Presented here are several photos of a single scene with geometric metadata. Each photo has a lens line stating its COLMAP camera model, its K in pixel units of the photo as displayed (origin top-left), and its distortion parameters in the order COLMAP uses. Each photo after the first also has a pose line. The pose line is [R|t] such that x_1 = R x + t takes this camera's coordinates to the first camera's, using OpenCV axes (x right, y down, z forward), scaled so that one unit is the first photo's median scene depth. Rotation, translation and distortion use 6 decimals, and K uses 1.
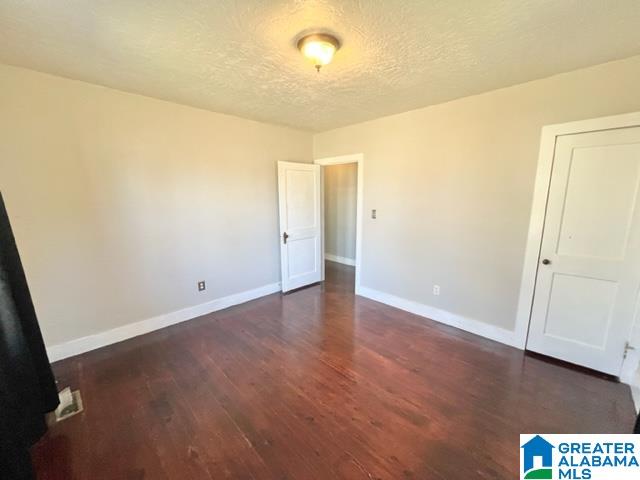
lens RADIAL K [[255.1, 0, 319.4], [0, 255.1, 238.5], [0, 0, 1]] dist [-0.001947, 0.000183]
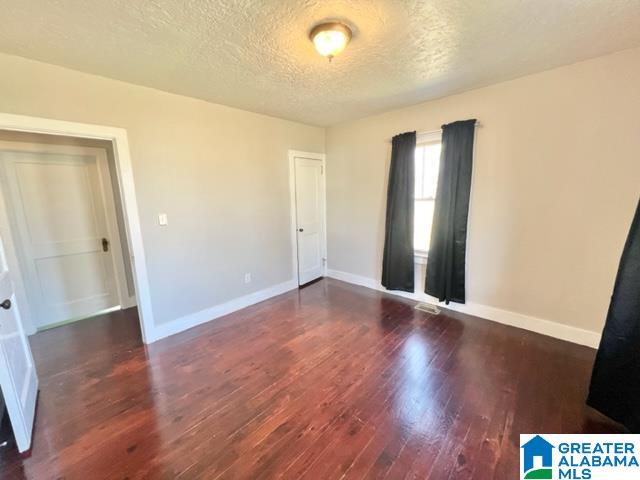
lens RADIAL K [[255.1, 0, 319.4], [0, 255.1, 238.5], [0, 0, 1]] dist [-0.001947, 0.000183]
pose [[-0.028762, -0.170424, 0.984951, -0.765401], [0.195545, 0.965361, 0.172744, -0.118443], [-0.980273, 0.197571, 0.005560, 0.819764]]
